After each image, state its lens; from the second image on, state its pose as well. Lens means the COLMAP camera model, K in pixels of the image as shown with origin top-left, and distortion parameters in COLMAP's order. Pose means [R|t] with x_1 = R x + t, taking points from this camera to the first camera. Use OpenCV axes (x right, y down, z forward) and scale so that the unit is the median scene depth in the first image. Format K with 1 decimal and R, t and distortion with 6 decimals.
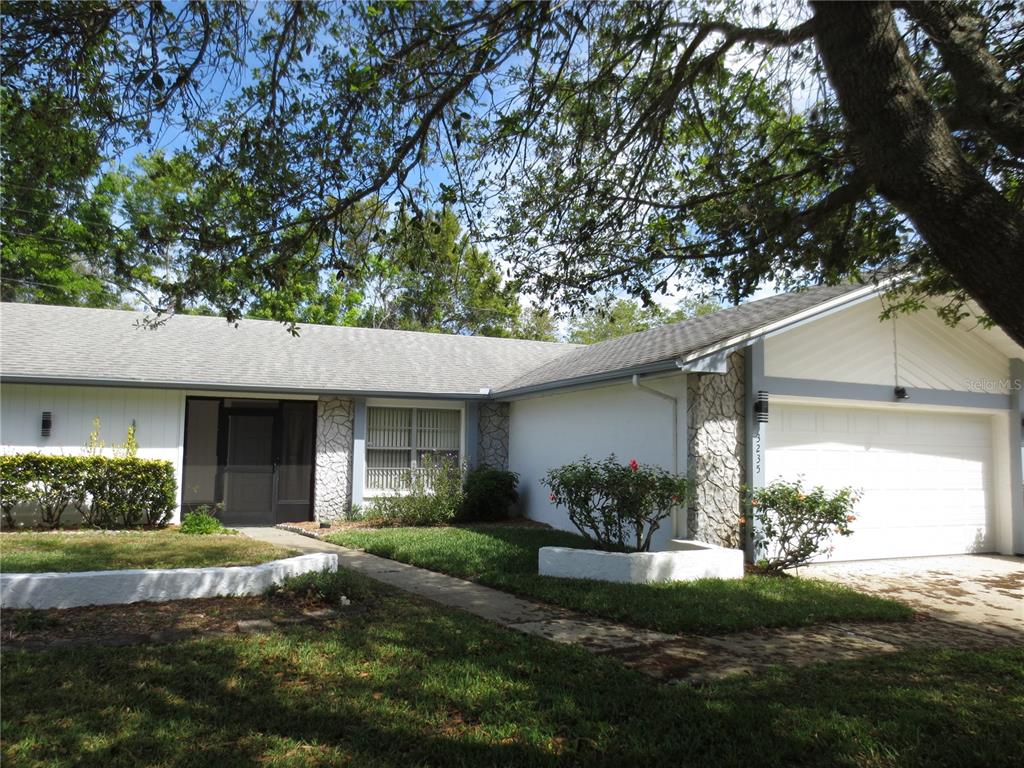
lens RADIAL K [[723.2, 0, 510.1], [0, 723.2, 386.9], [0, 0, 1]] dist [-0.021634, 0.011674]
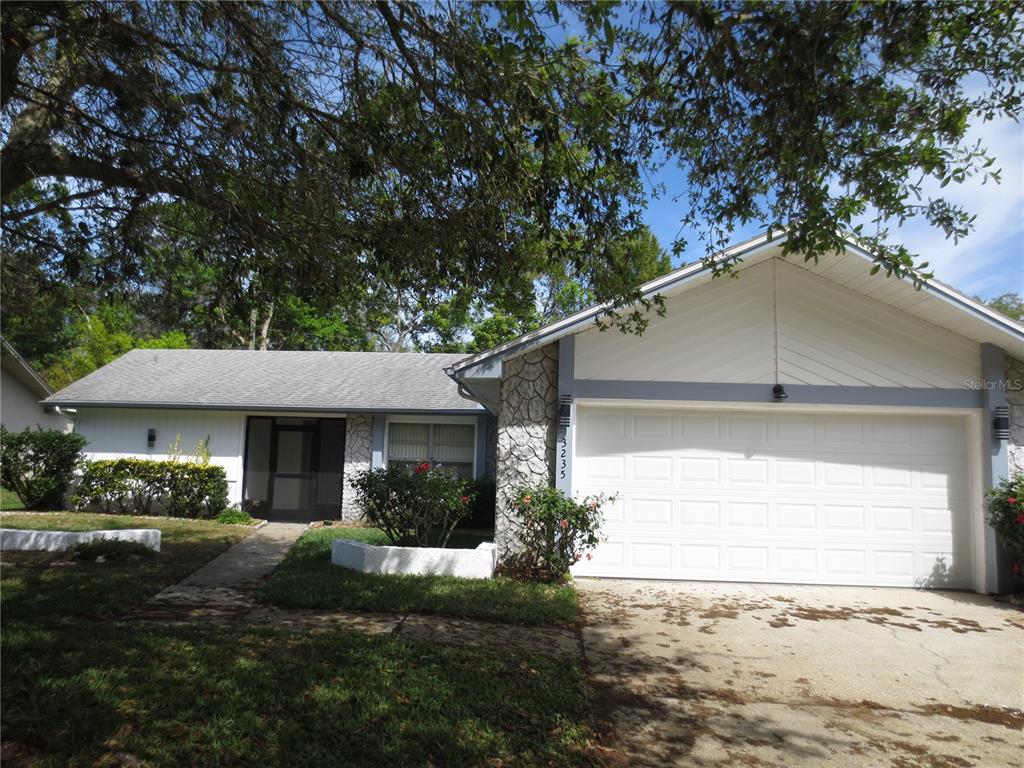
lens RADIAL K [[723.2, 0, 508.3], [0, 723.2, 380.4], [0, 0, 1]] dist [-0.021634, 0.011674]
pose [[0.898152, -0.044902, -0.437385, 0.585456], [0.026079, 0.998461, -0.048950, 0.026638], [0.438910, 0.032558, 0.897941, 0.063598]]
